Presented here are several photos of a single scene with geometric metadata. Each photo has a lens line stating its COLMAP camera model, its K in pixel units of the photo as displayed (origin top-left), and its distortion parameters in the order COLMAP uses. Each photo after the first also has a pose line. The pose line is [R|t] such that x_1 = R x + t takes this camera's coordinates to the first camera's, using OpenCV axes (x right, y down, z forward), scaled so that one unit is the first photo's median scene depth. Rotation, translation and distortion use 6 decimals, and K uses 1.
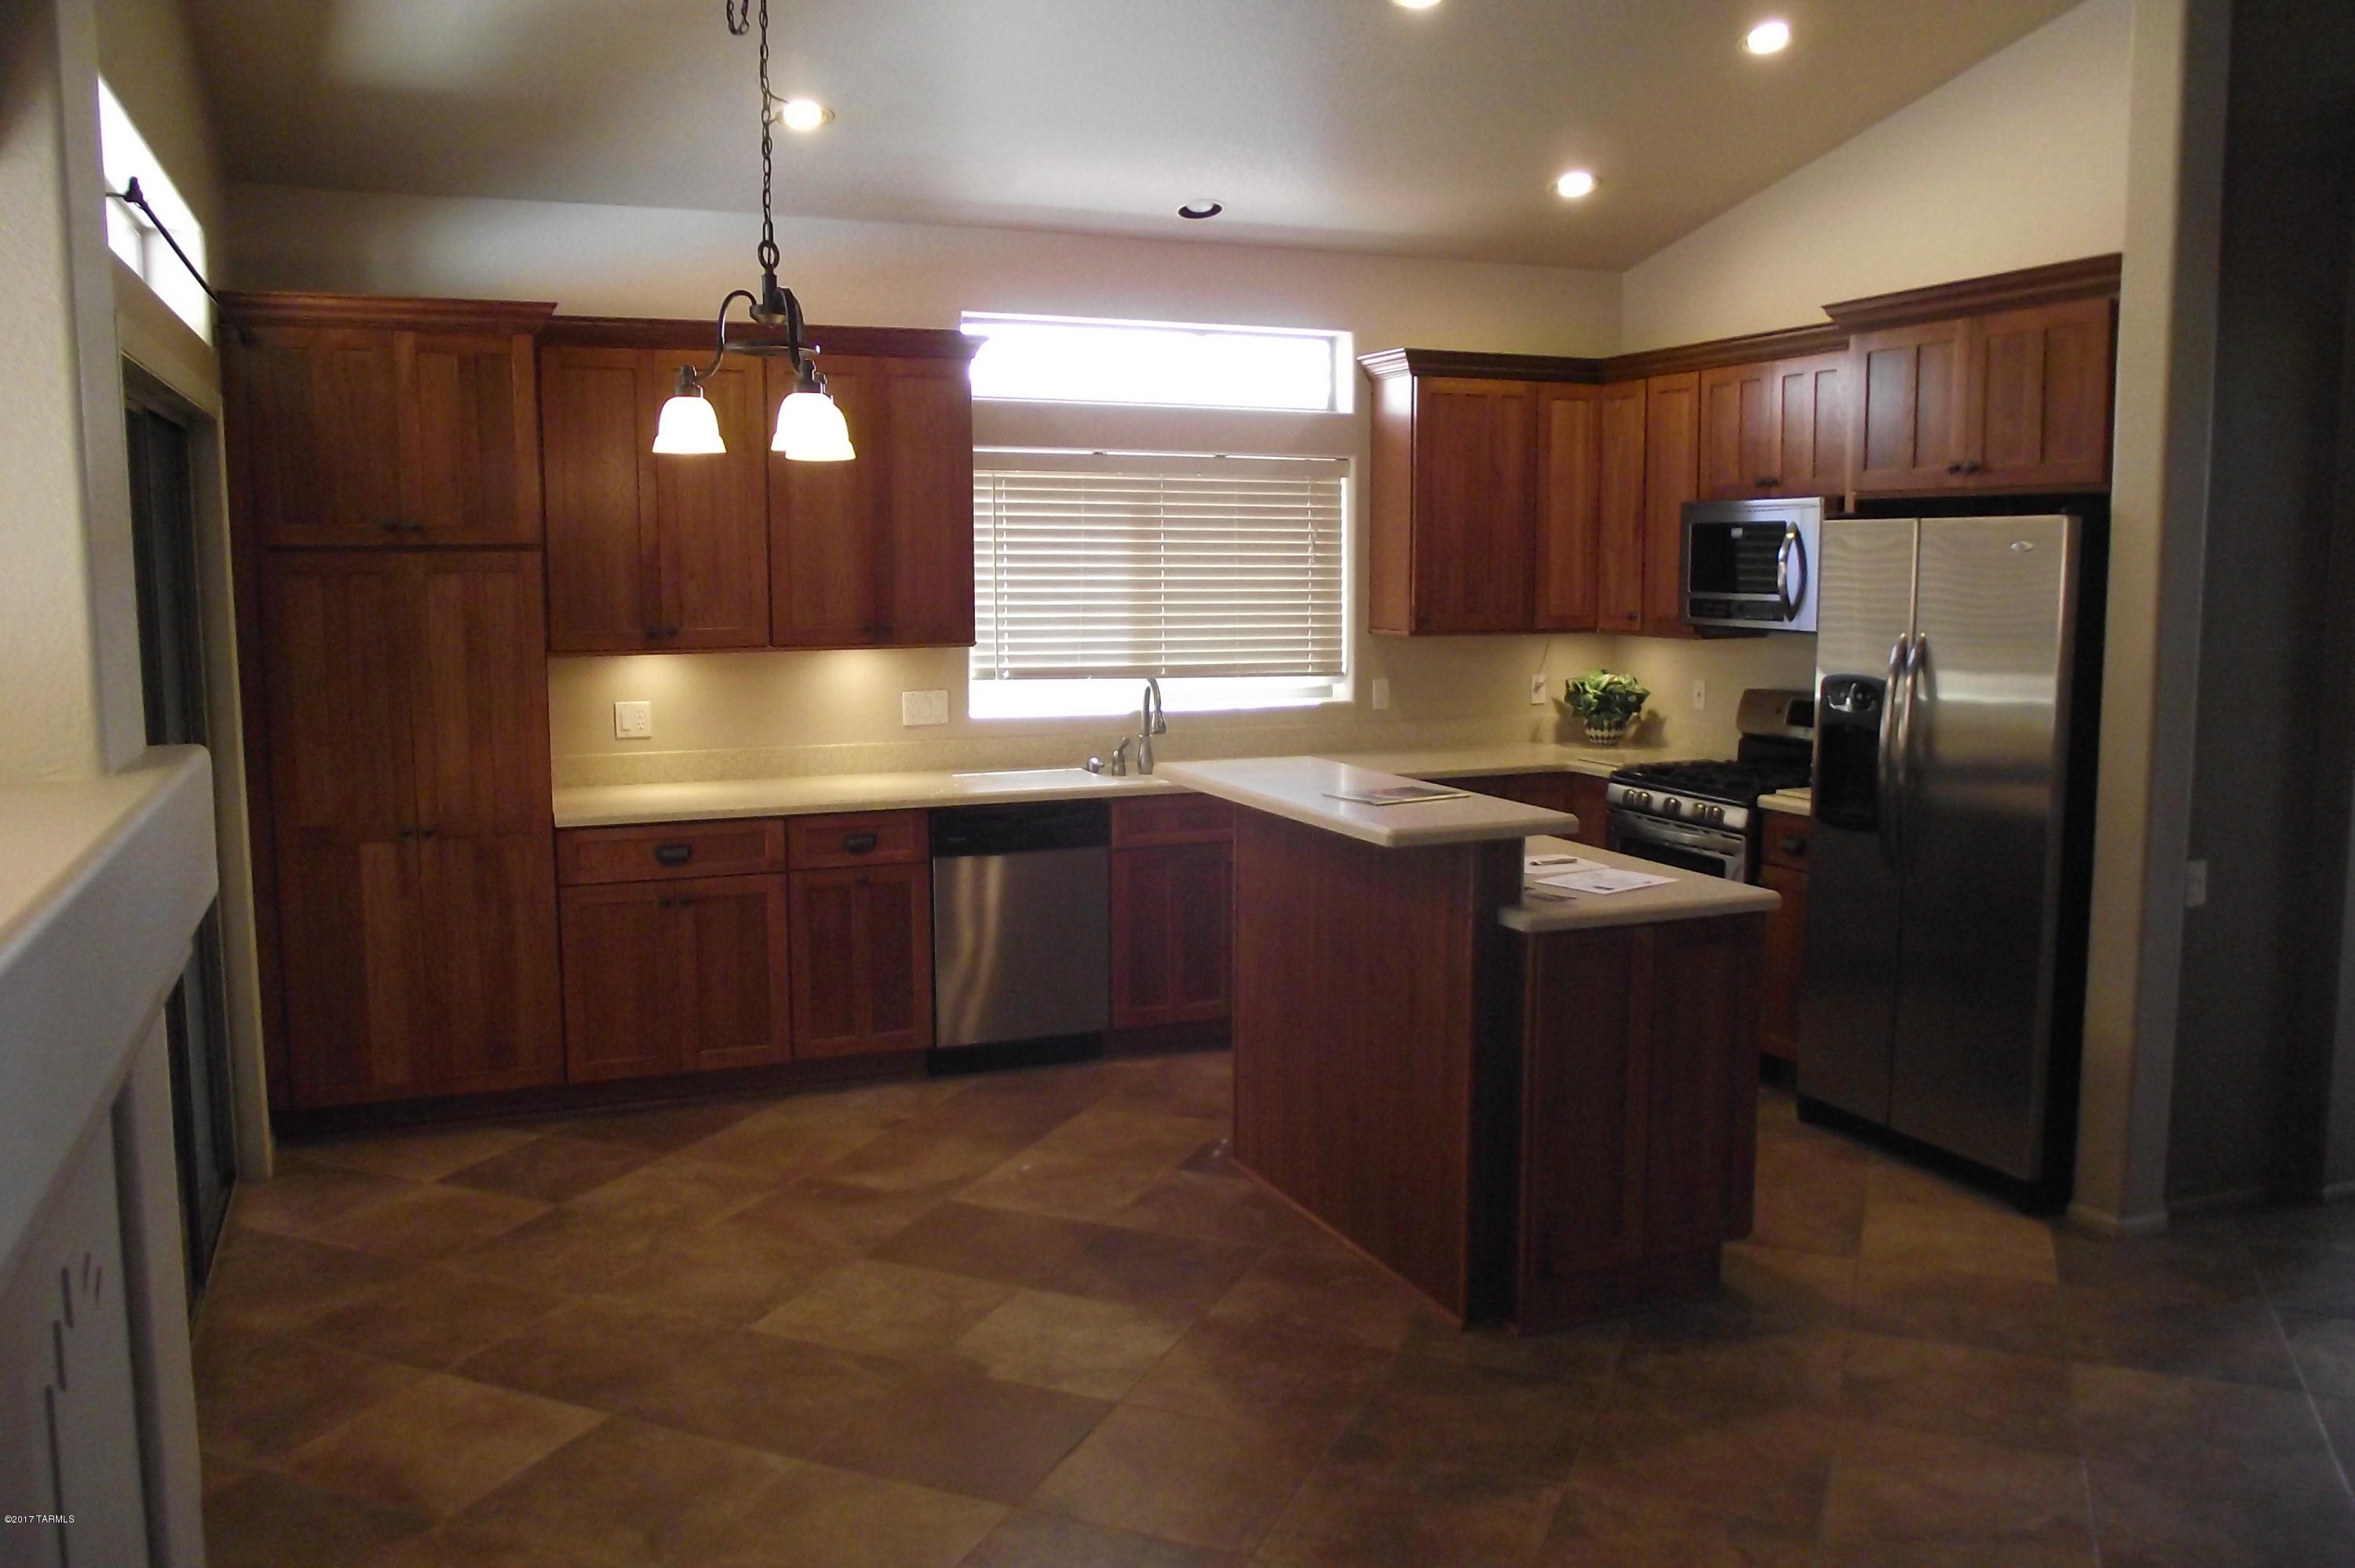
lens RADIAL K [[1866.2, 0, 1199.6], [0, 1866.2, 796.8], [0, 0, 1]] dist [-0.068838, 0.039648]
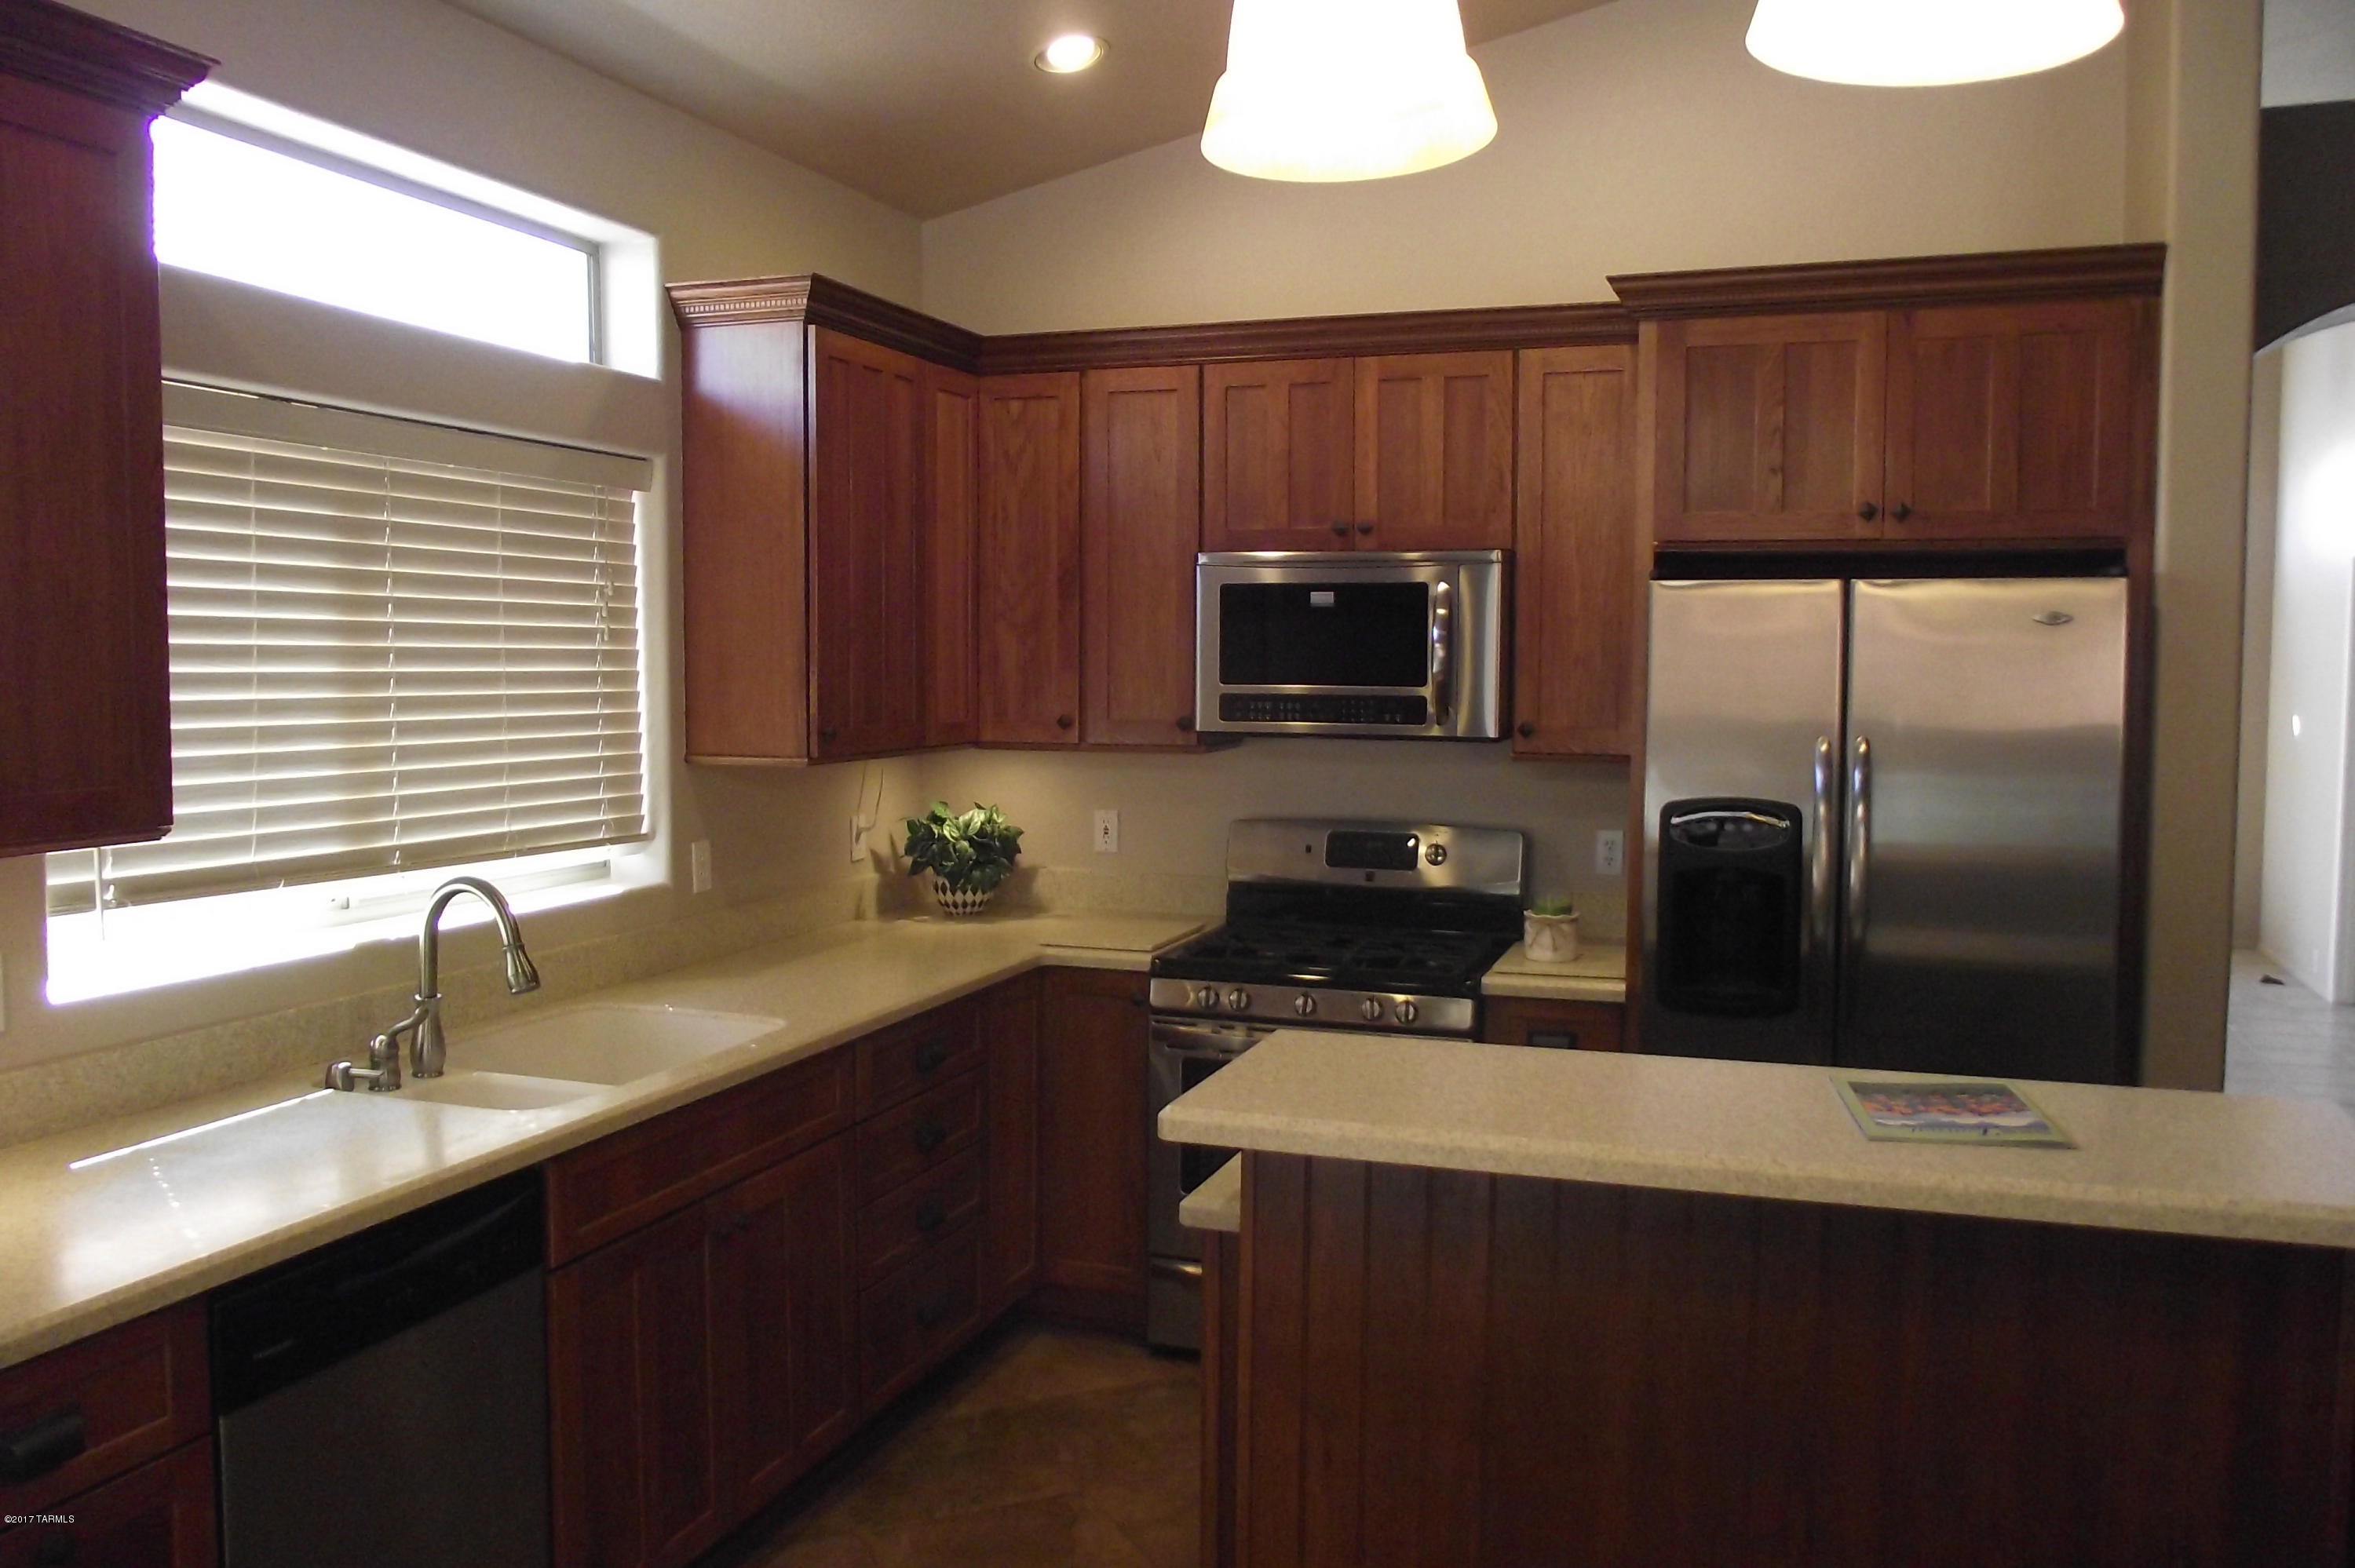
lens RADIAL K [[1866.2, 0, 1183.3], [0, 1866.2, 783.2], [0, 0, 1]] dist [-0.068838, 0.039648]
pose [[0.674697, -0.047076, 0.736592, -0.300848], [0.089630, 0.995804, -0.018456, -0.075192], [-0.732632, 0.078473, 0.676086, 0.656958]]
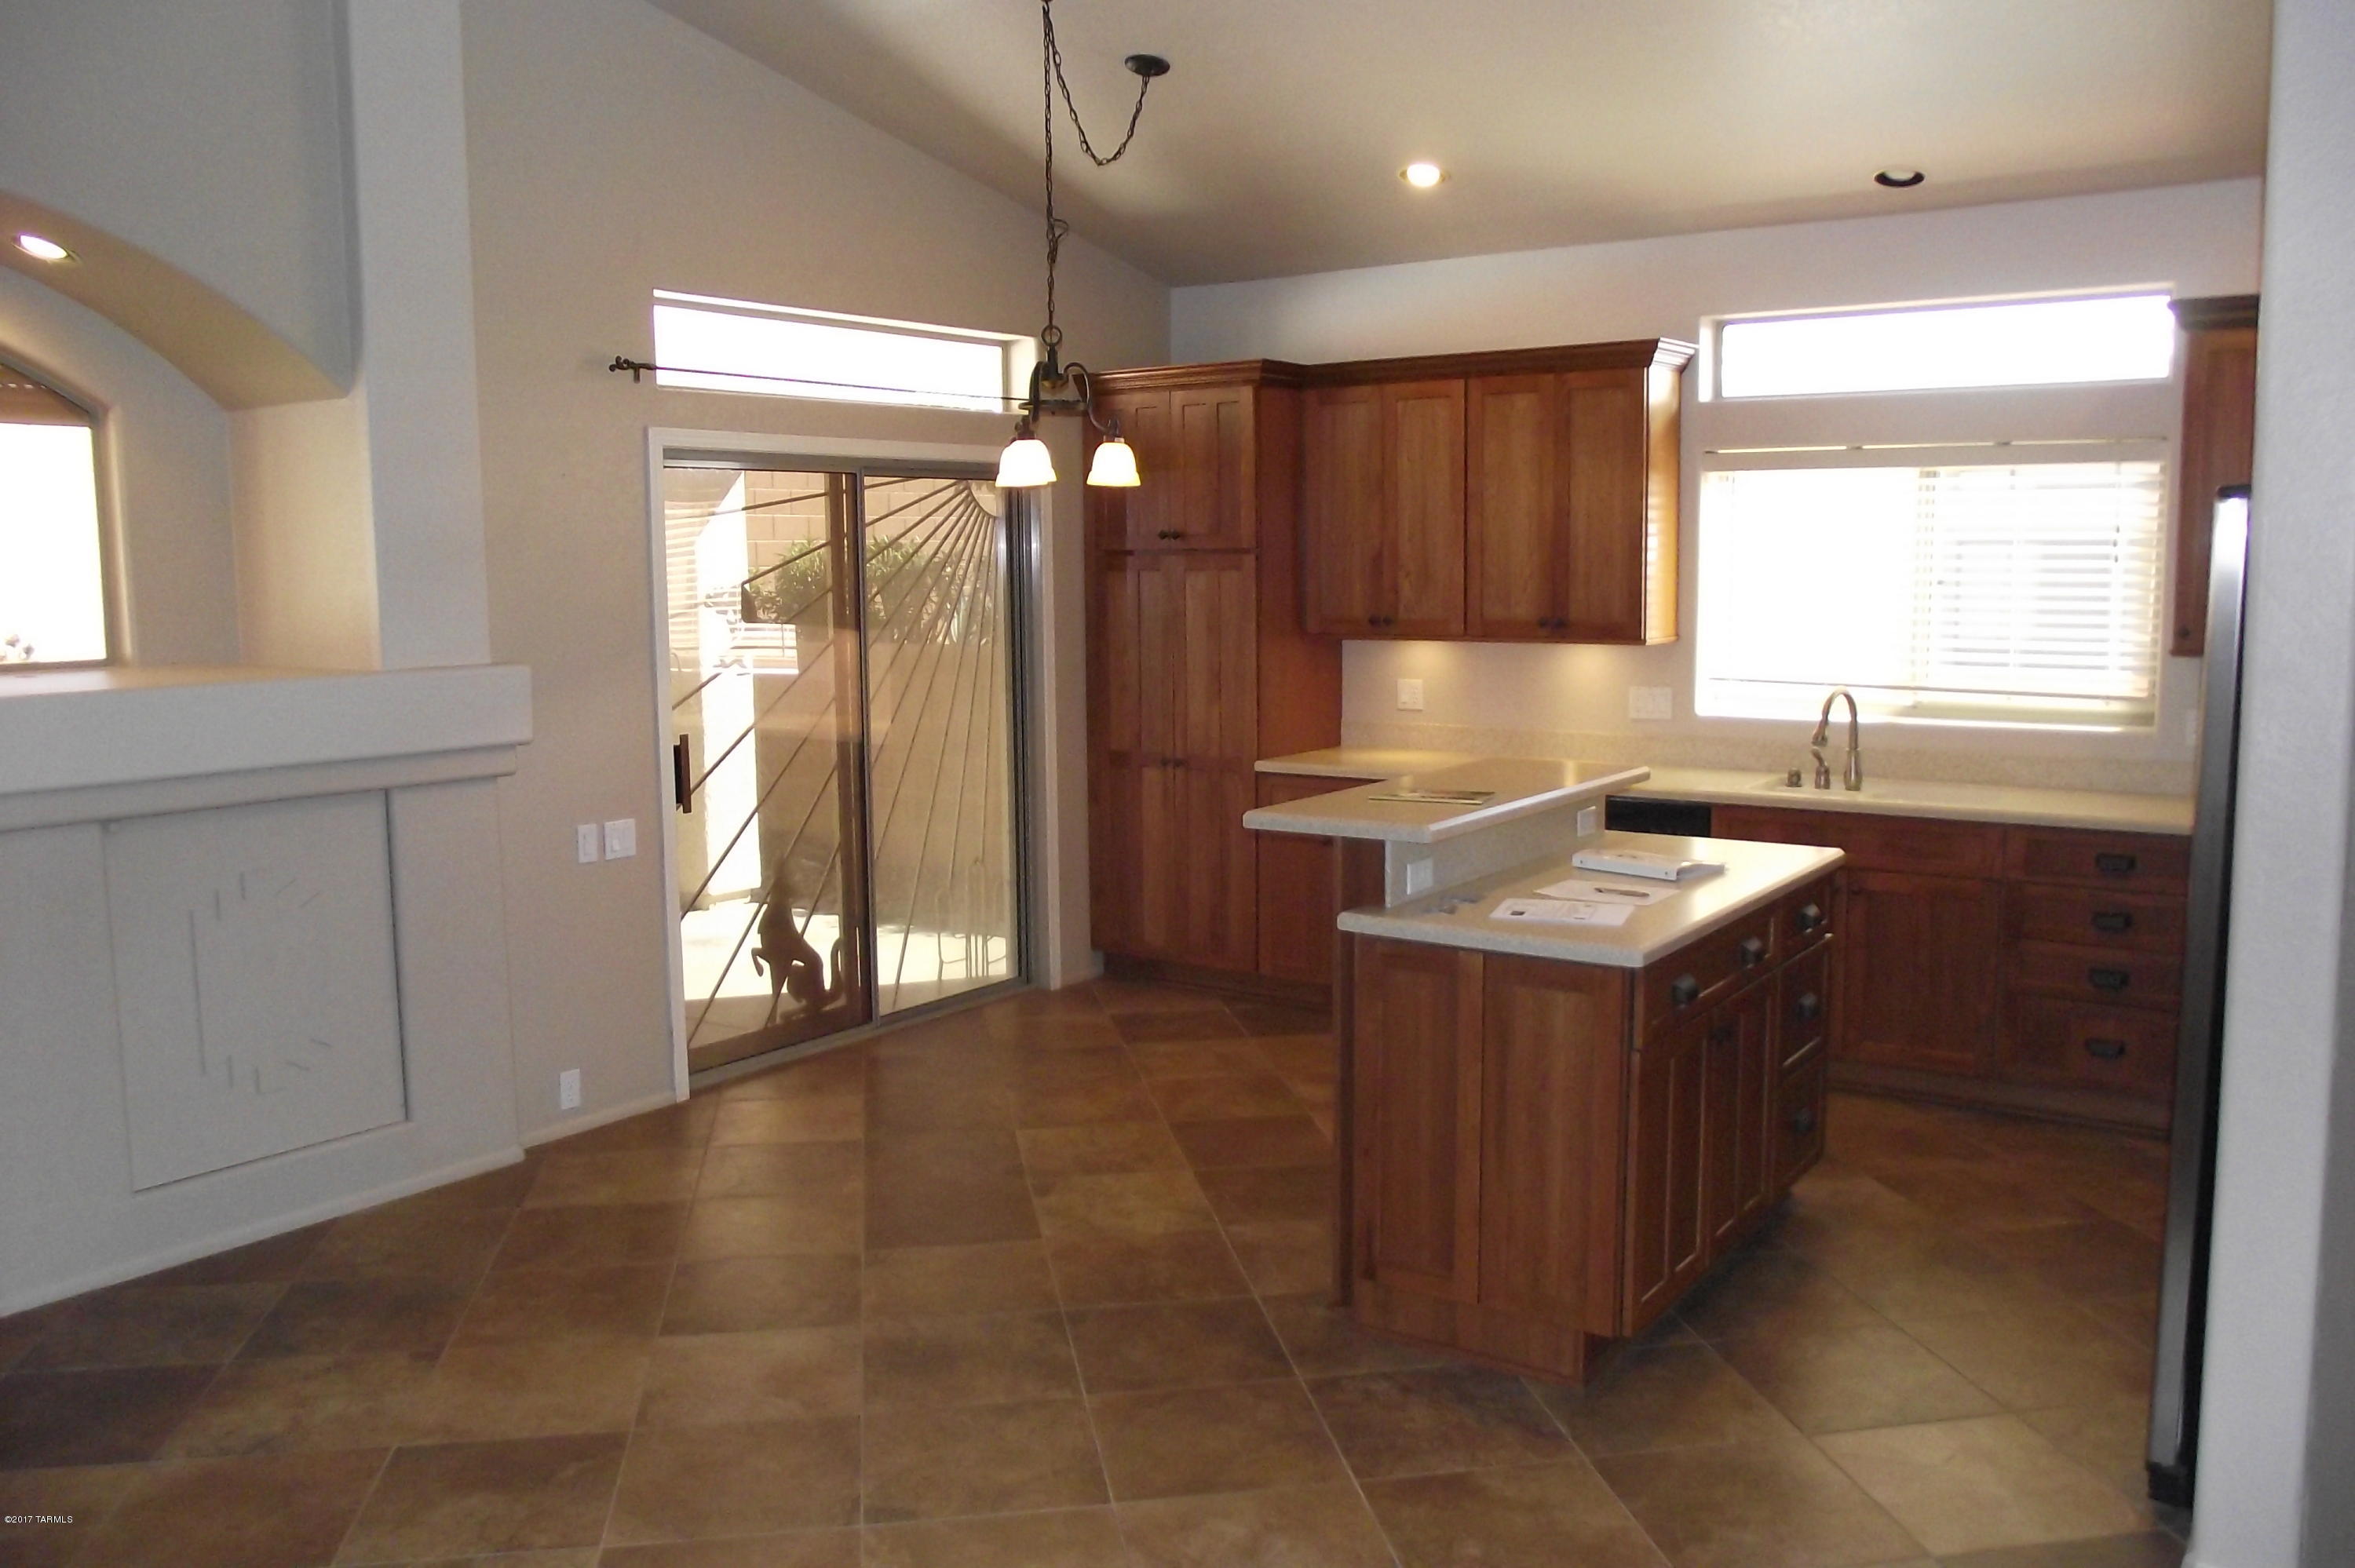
lens RADIAL K [[1866.2, 0, 1185.0], [0, 1866.2, 796.5], [0, 0, 1]] dist [-0.068838, 0.039648]
pose [[0.520236, 0.104091, -0.847656, 0.717551], [-0.101532, 0.993044, 0.059631, -0.037115], [0.847966, 0.055042, 0.527185, 0.279878]]
